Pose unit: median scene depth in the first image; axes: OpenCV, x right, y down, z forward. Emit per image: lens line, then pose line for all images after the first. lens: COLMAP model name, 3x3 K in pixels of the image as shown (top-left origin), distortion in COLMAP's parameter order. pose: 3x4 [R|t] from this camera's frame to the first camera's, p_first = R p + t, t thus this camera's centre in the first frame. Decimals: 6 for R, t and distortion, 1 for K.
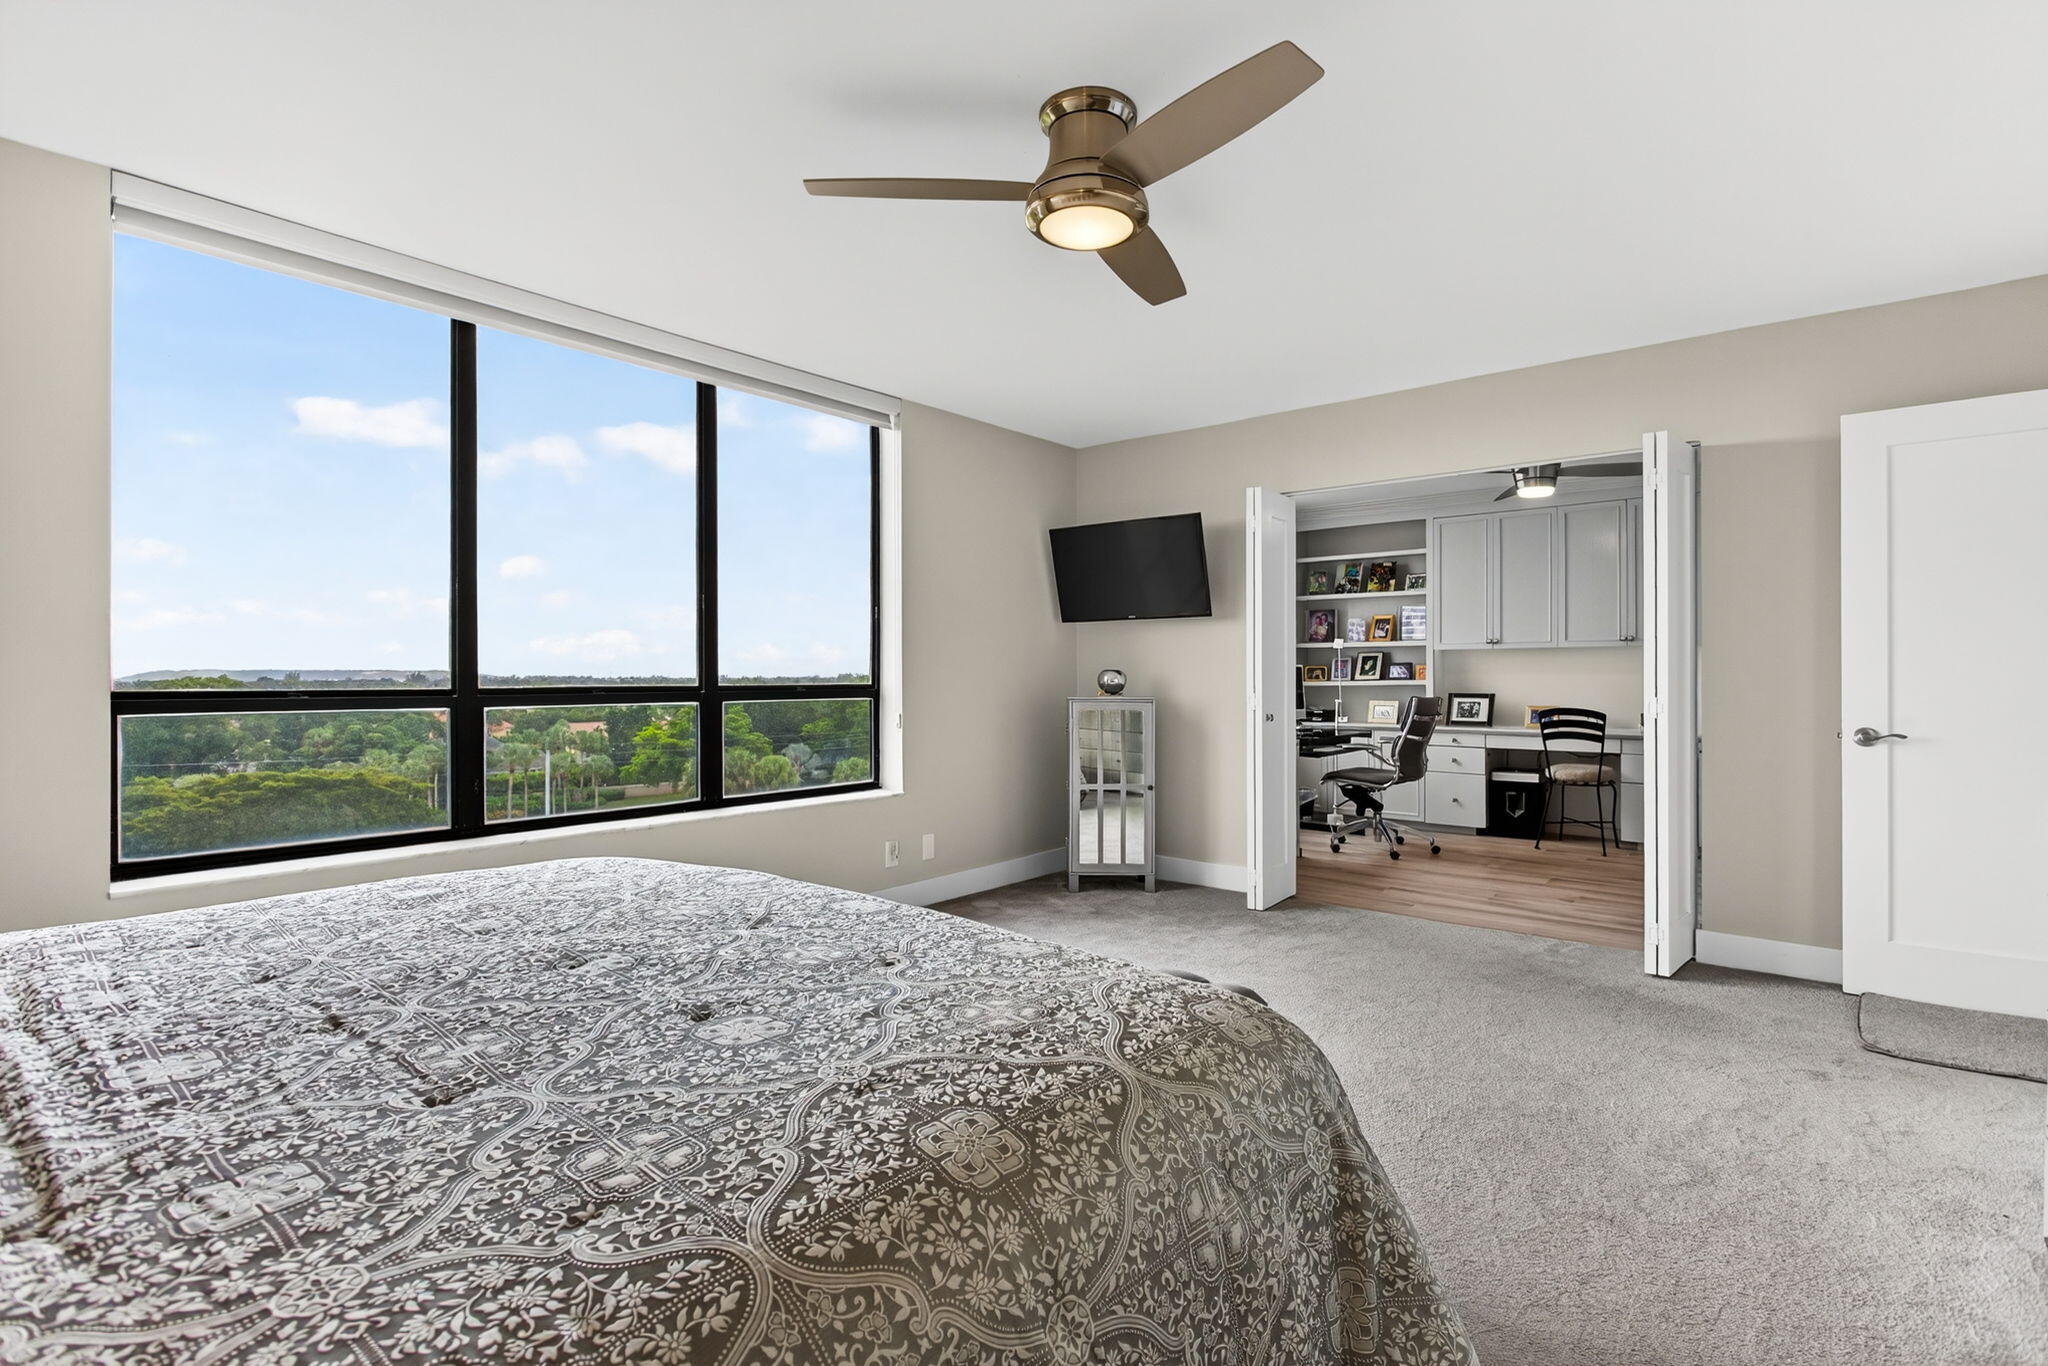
lens RADIAL K [[1006.1, 0, 1005.0], [0, 1006.1, 675.1], [0, 0, 1]] dist [0.002558, -0.005730]
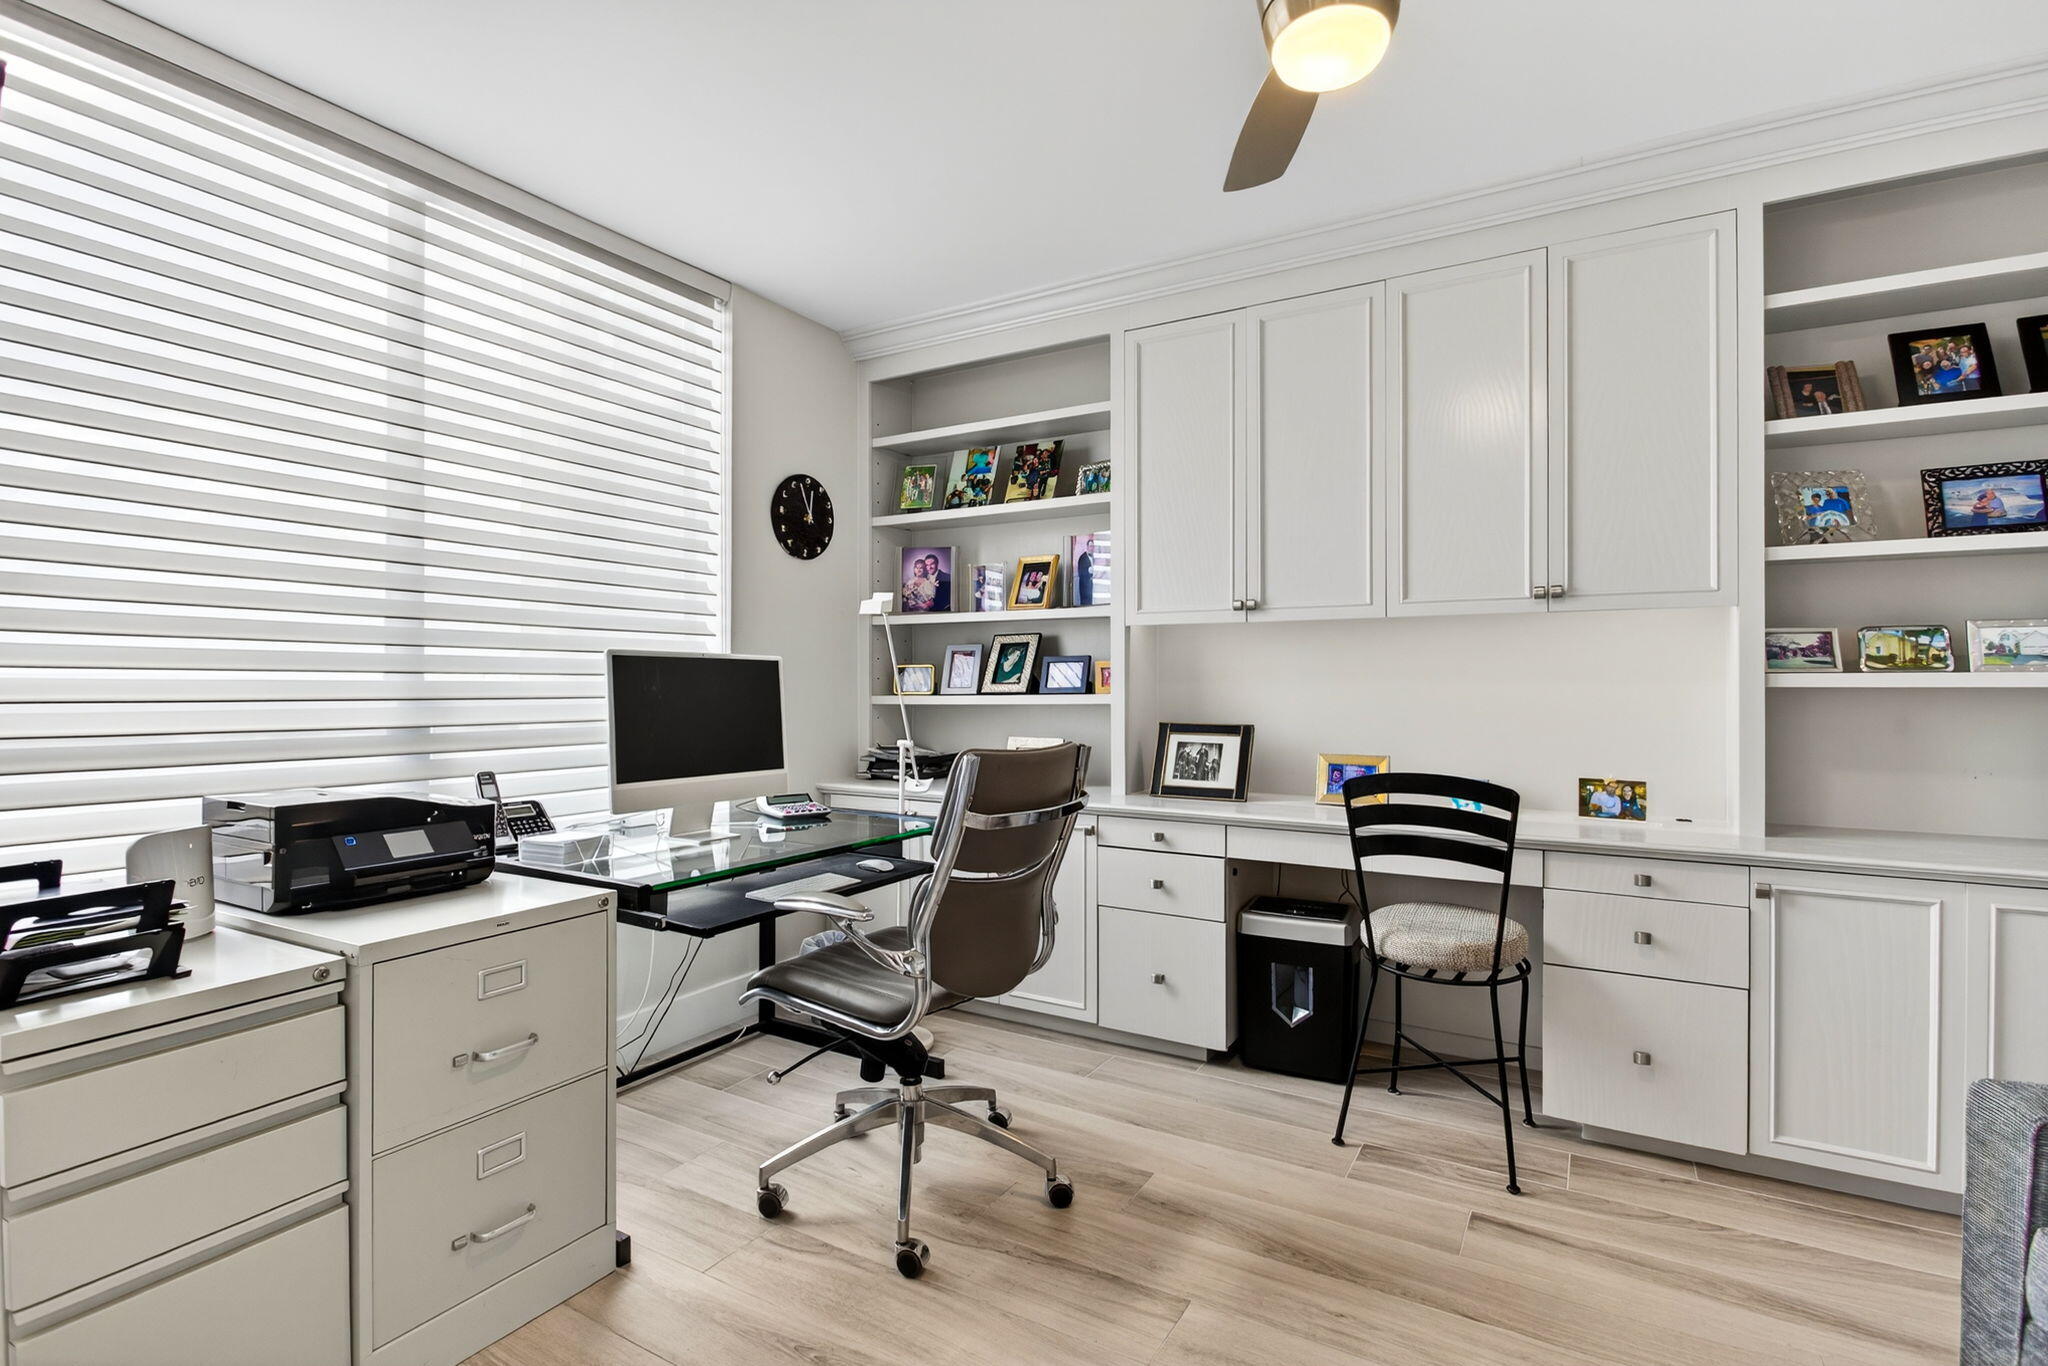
lens RADIAL K [[1006.1, 0, 1005.0], [0, 1006.1, 675.1], [0, 0, 1]] dist [0.002558, -0.005730]
pose [[0.989880, -0.001280, 0.141900, 0.316948], [0.001917, 0.999989, -0.004357, -0.001485], [-0.141893, 0.004585, 0.989871, 0.580386]]
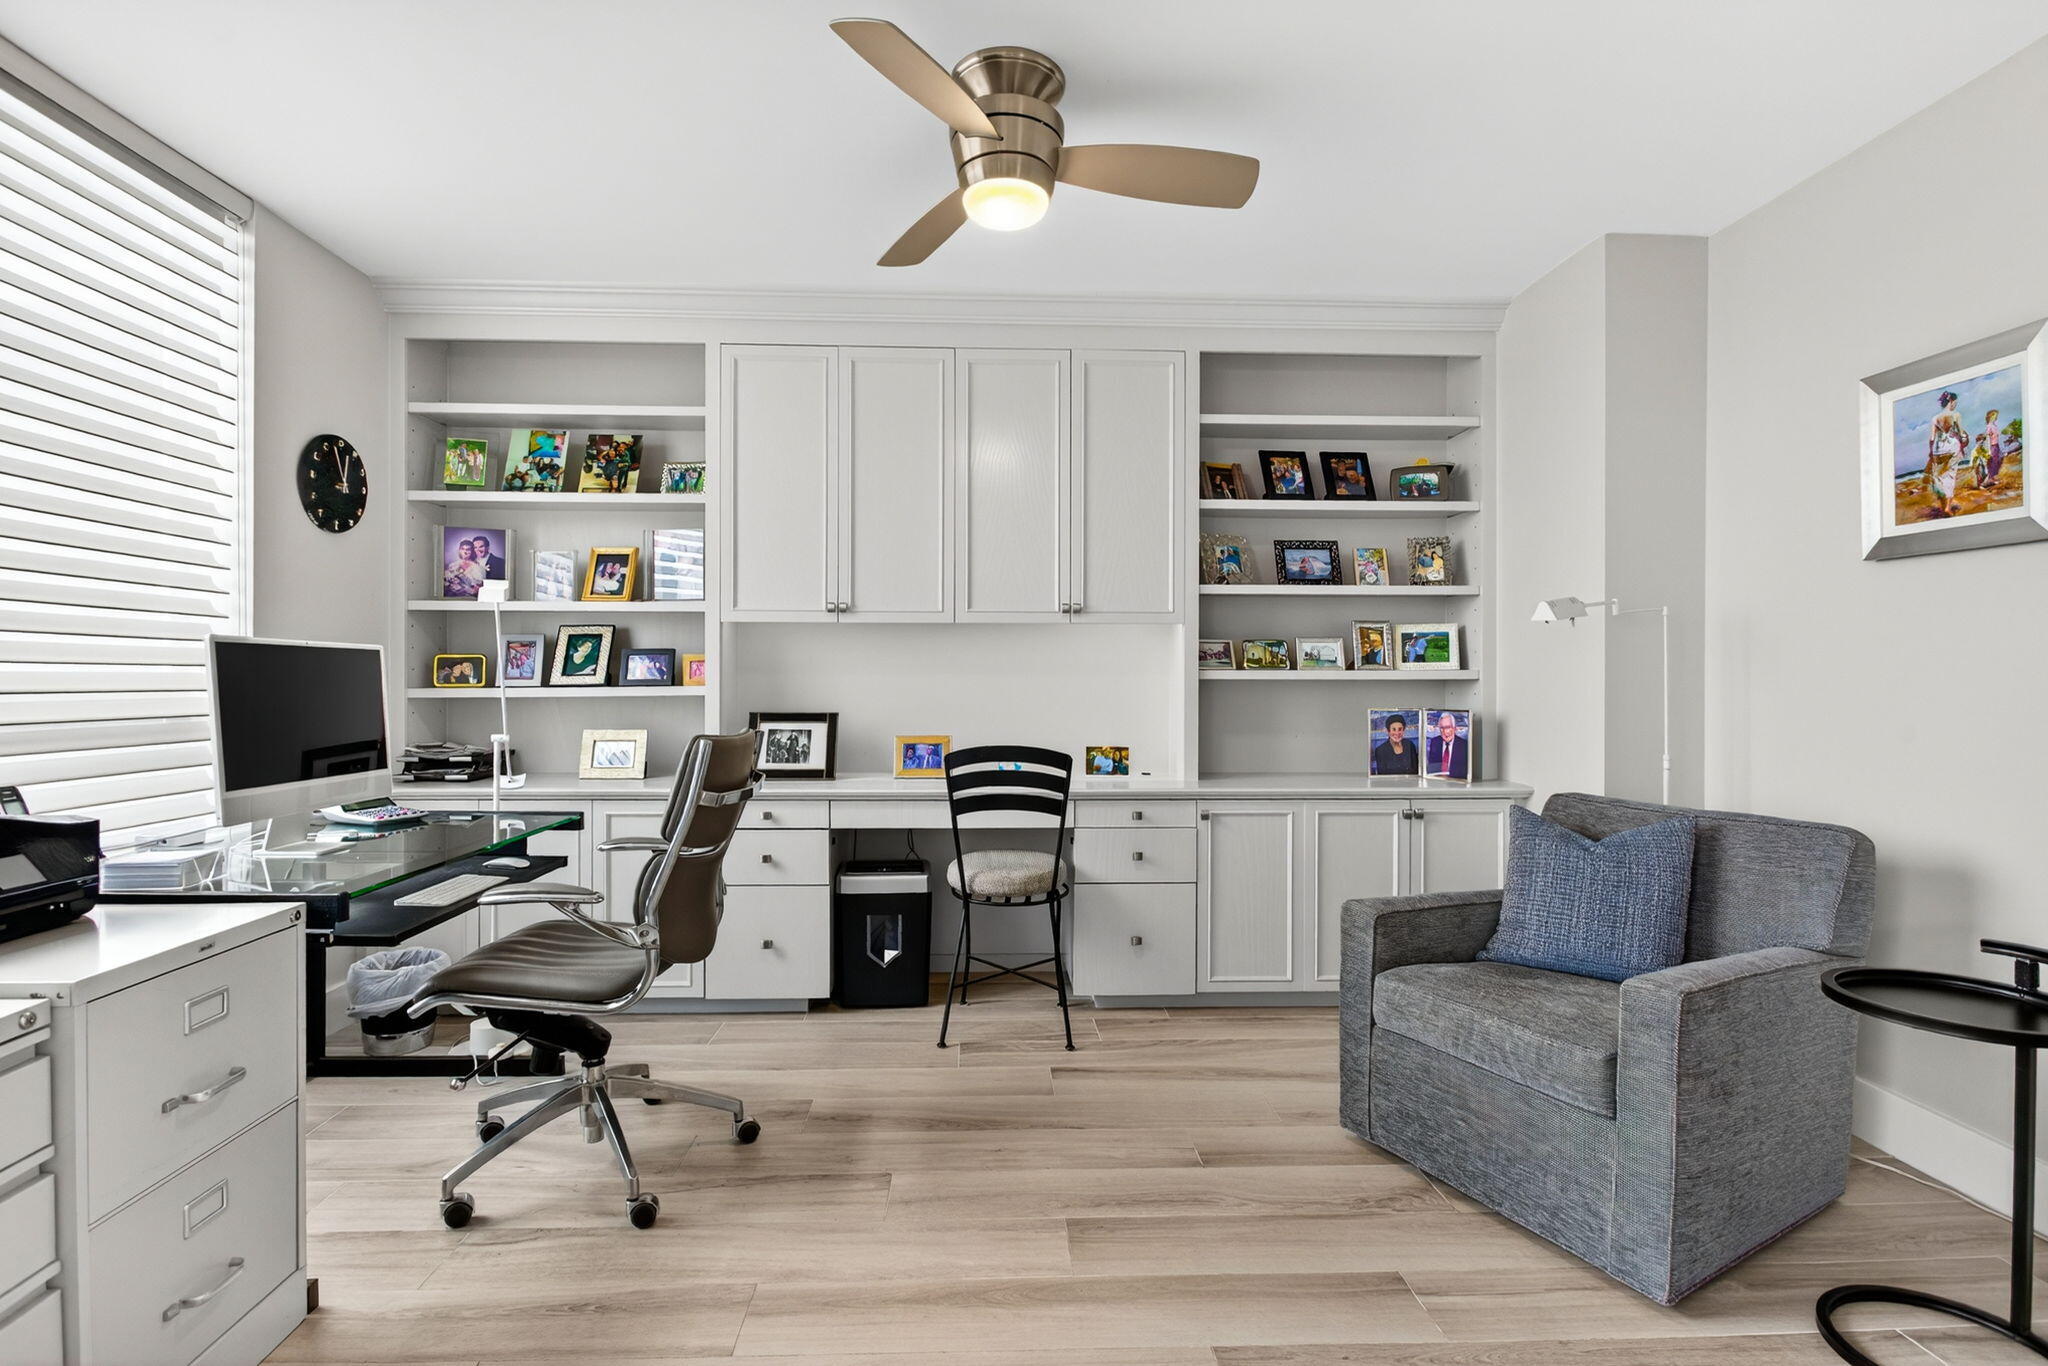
lens RADIAL K [[1021.9, 0, 1025.7], [0, 1021.9, 673.1], [0, 0, 1]] dist [-0.000001, -0.000732]
pose [[0.740679, 0.002069, 0.671856, 0.214454], [-0.002334, 0.999997, -0.000506, -0.001071], [-0.671855, -0.001194, 0.740681, 0.560774]]
